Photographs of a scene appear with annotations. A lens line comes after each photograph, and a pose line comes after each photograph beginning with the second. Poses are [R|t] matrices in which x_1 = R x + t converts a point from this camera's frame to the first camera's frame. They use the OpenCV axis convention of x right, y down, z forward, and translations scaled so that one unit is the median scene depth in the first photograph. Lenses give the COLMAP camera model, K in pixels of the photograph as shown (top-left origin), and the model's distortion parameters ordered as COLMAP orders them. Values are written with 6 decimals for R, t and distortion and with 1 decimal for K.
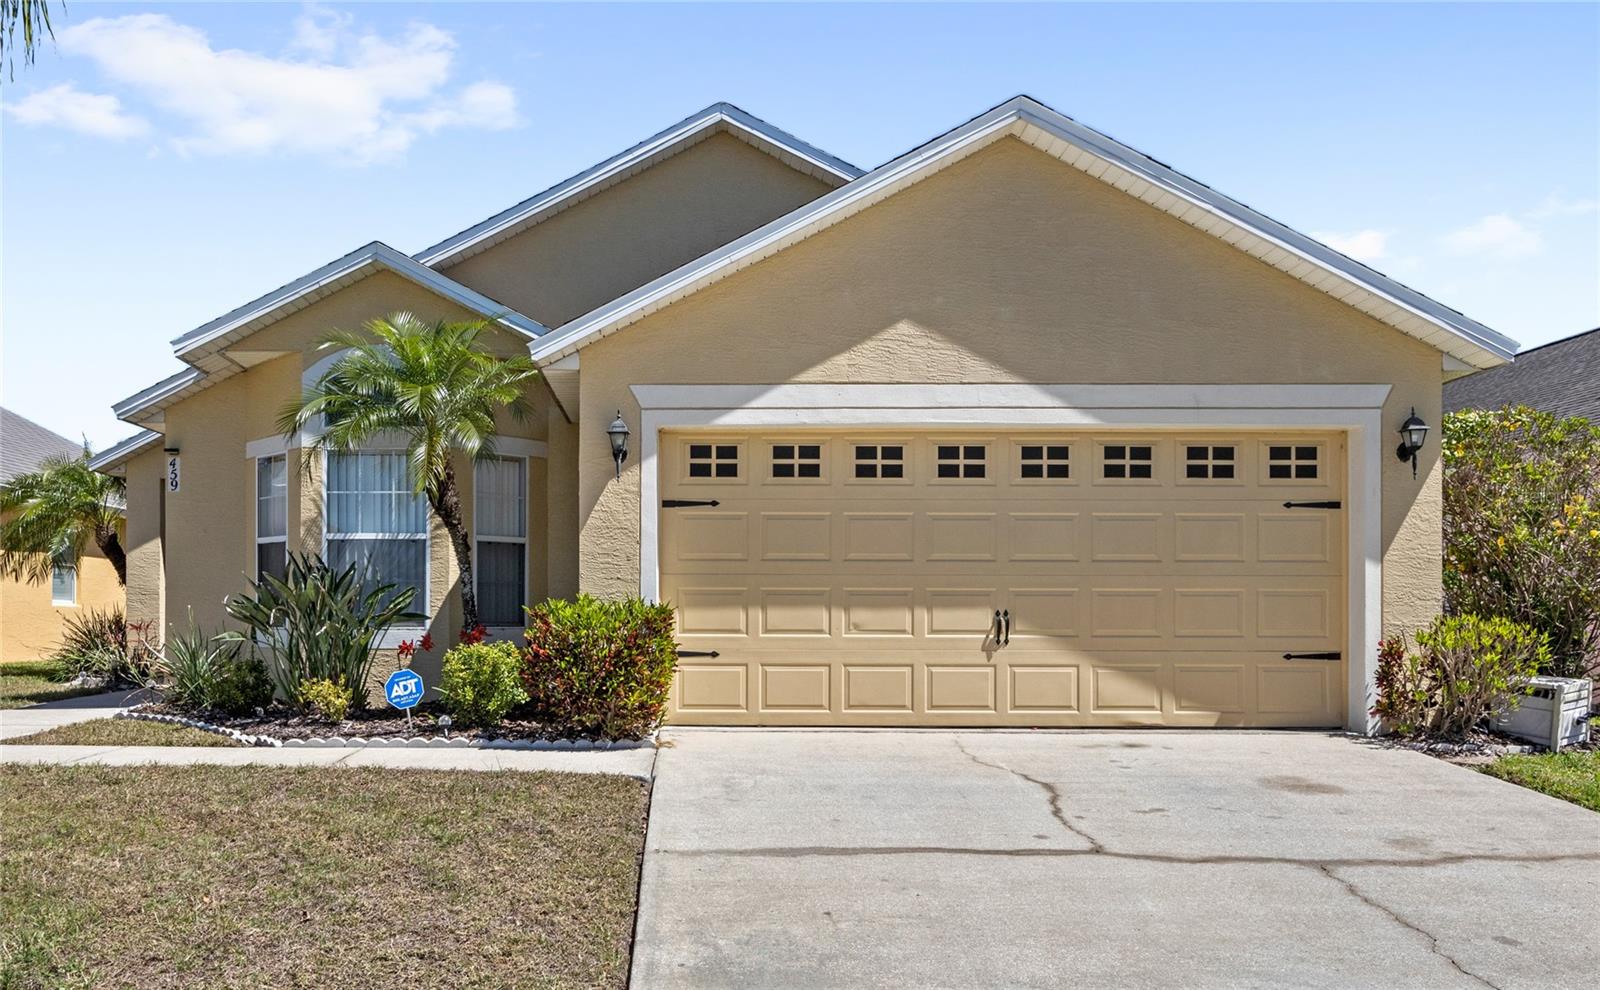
lens RADIAL K [[979.2, 0, 802.9], [0, 979.2, 542.0], [0, 0, 1]] dist [-0.004933, 0.004699]
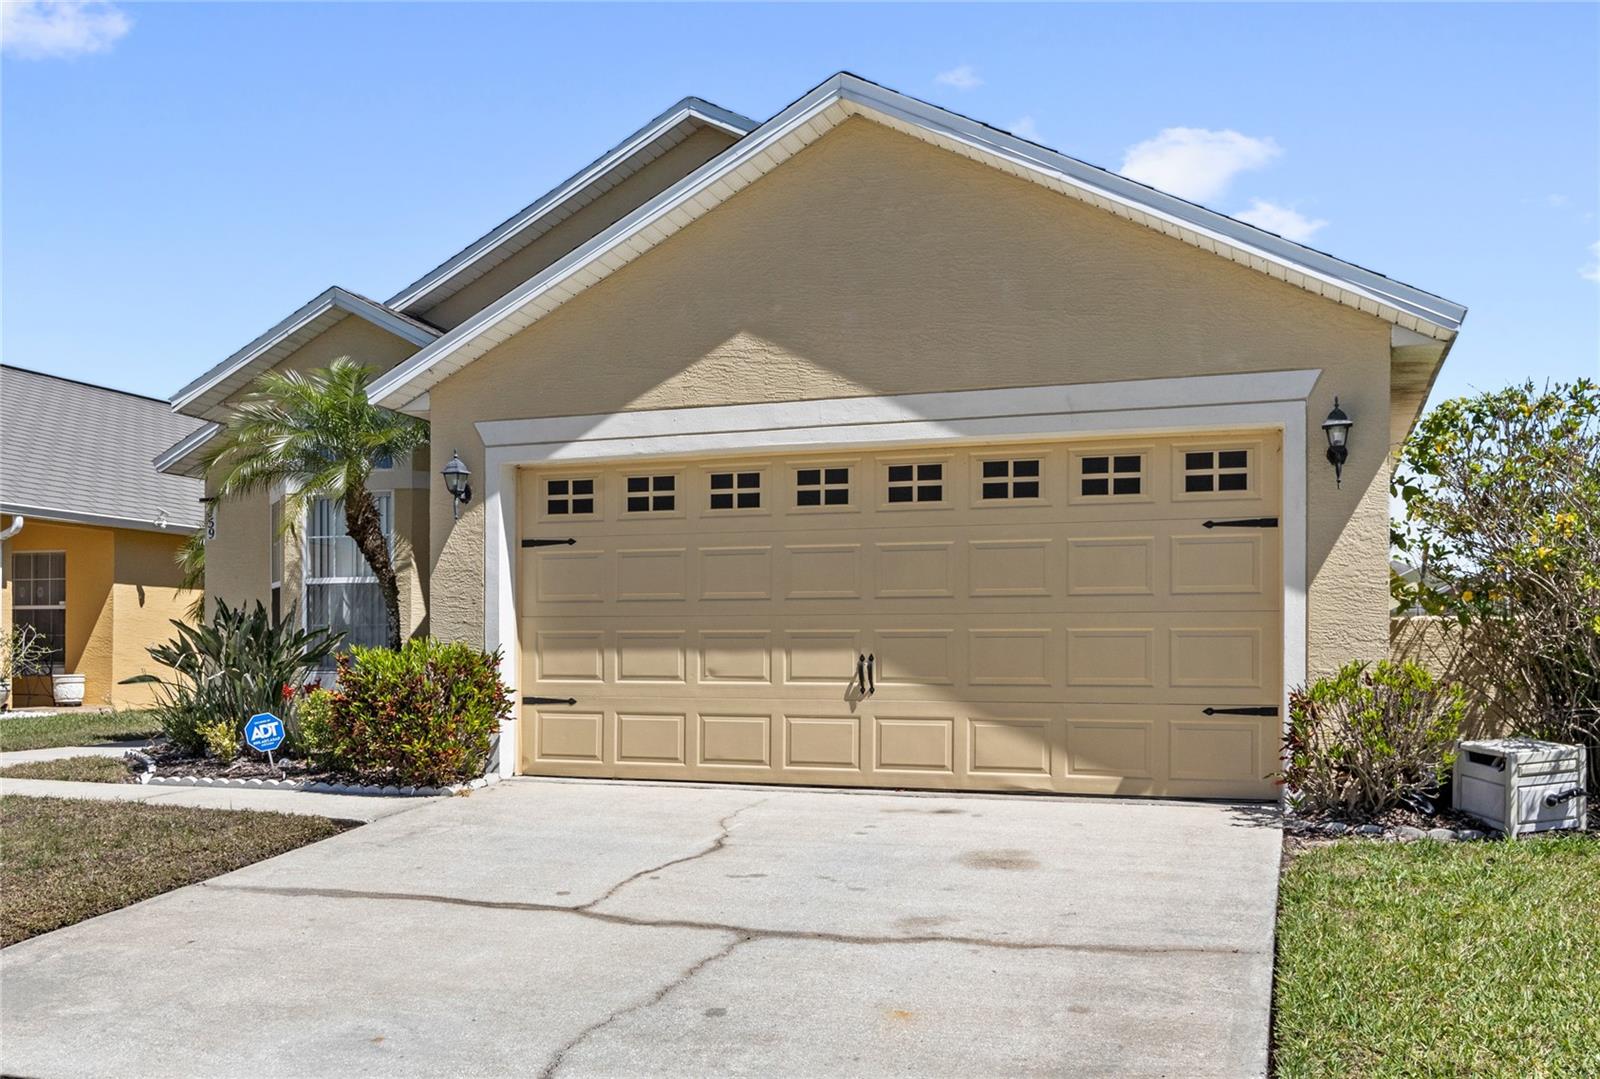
lens RADIAL K [[1153.9, 0, 797.8], [0, 1153.9, 568.1], [0, 0, 1]] dist [0.003128, -0.009429]
pose [[0.963480, -0.020892, -0.266963, 0.430049], [0.019889, 0.999781, -0.006462, -0.002185], [0.267039, 0.000917, 0.963685, -0.013834]]
